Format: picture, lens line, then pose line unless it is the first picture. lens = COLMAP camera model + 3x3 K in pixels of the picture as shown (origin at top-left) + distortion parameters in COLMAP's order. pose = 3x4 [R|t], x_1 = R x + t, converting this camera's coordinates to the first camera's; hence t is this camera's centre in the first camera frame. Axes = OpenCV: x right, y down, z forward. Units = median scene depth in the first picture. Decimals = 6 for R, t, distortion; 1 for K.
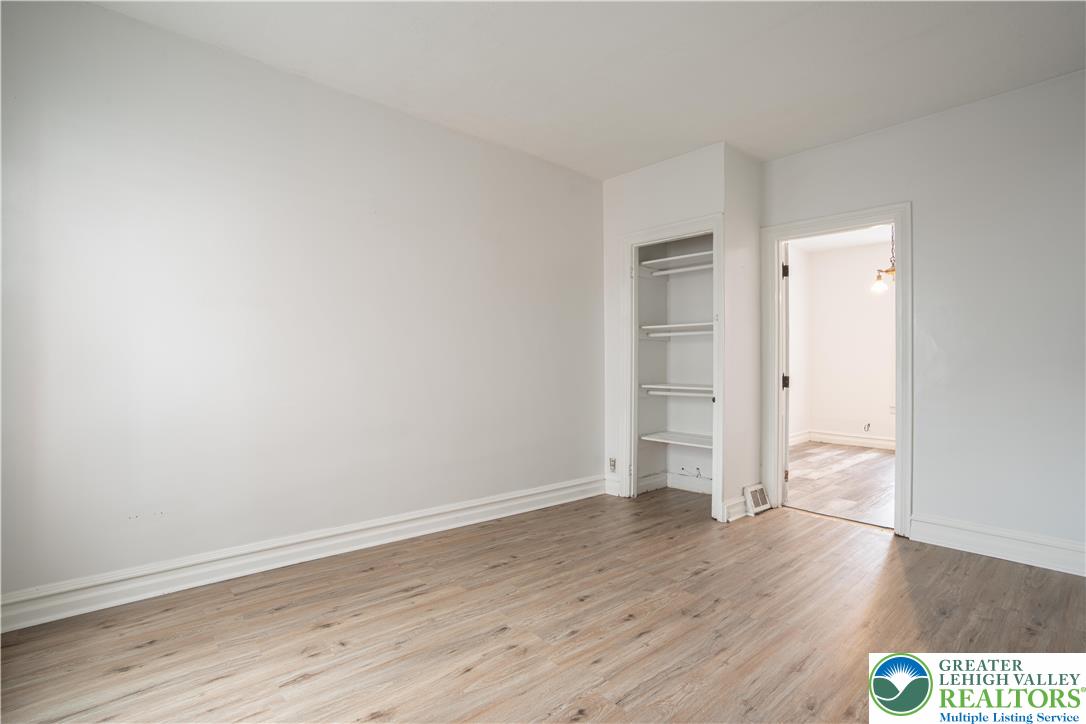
lens RADIAL K [[488.8, 0, 536.6], [0, 488.8, 365.5], [0, 0, 1]] dist [0.002144, 0.000971]
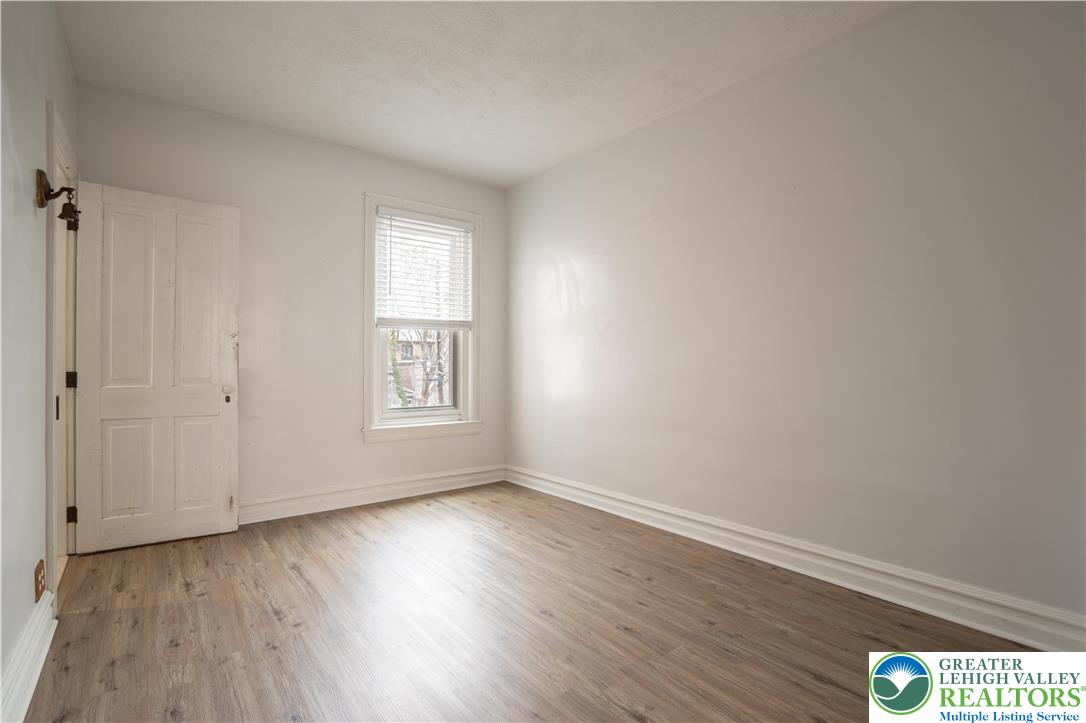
lens RADIAL K [[502.7, 0, 539.2], [0, 502.7, 356.4], [0, 0, 1]] dist [0.002923, 0.000861]
pose [[-0.032673, -0.035749, -0.998827, 0.841245], [0.007891, 0.999320, -0.036025, 0.038295], [0.999435, -0.009059, -0.032368, 0.845255]]
